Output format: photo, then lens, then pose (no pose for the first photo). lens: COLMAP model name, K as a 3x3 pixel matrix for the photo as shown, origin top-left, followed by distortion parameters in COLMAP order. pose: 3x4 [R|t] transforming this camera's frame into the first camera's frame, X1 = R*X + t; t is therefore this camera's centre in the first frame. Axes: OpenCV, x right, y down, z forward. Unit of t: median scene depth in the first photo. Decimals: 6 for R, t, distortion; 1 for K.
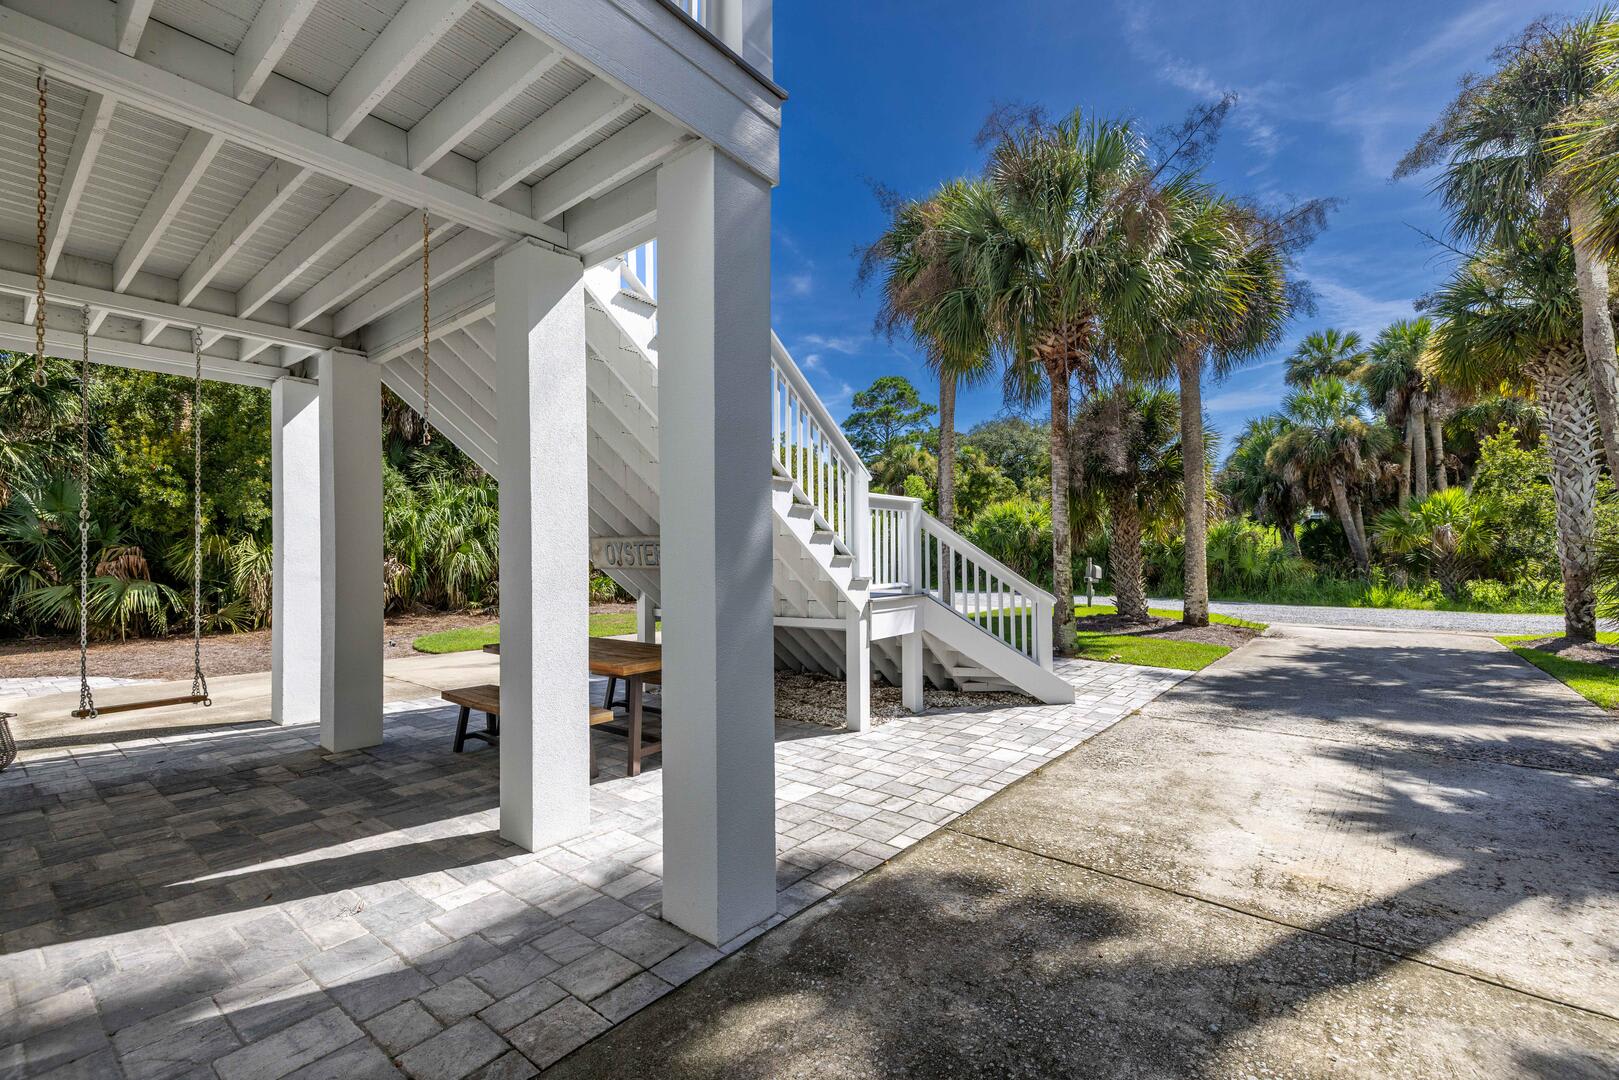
lens RADIAL K [[683.4, 0, 809.5], [0, 683.4, 540.0], [0, 0, 1]] dist [0.001209, 0.000072]
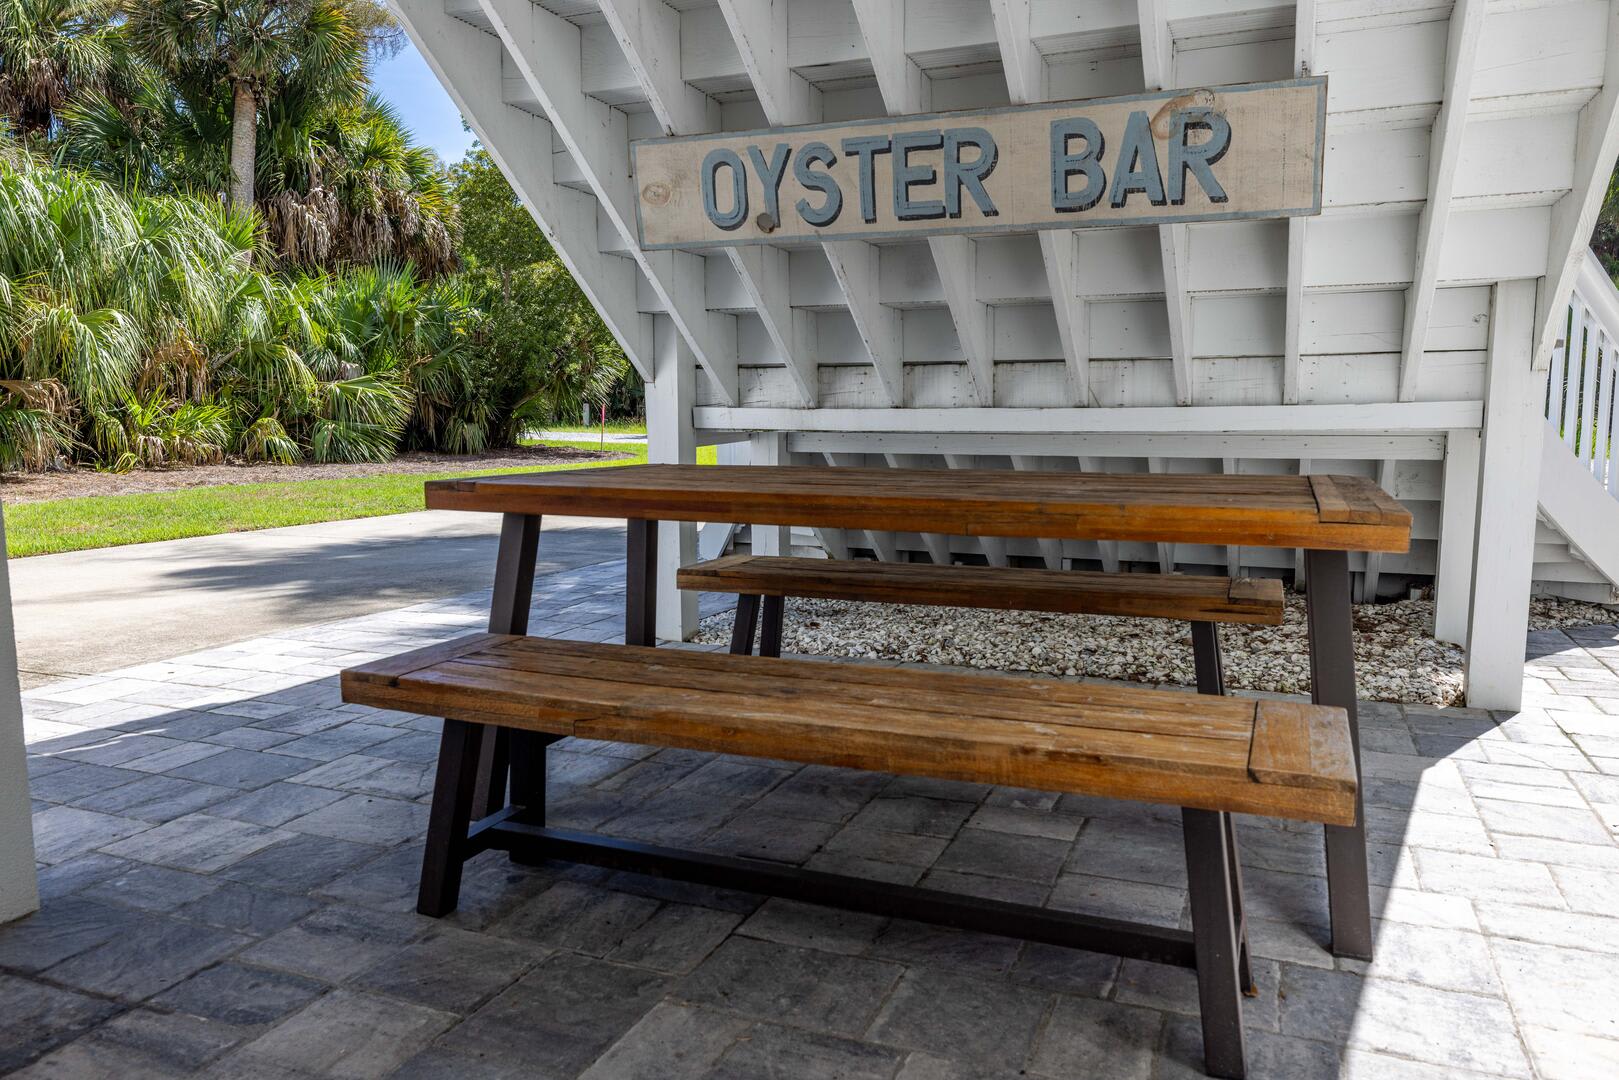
lens RADIAL K [[1171.1, 0, 809.5], [0, 1171.1, 540.0], [0, 0, 1]] dist [-0.002865, -0.001741]
pose [[0.963749, -0.027723, 0.265368, -0.475065], [-0.007110, 0.991566, 0.129409, 0.125317], [-0.266717, -0.126605, 0.955423, 0.575857]]
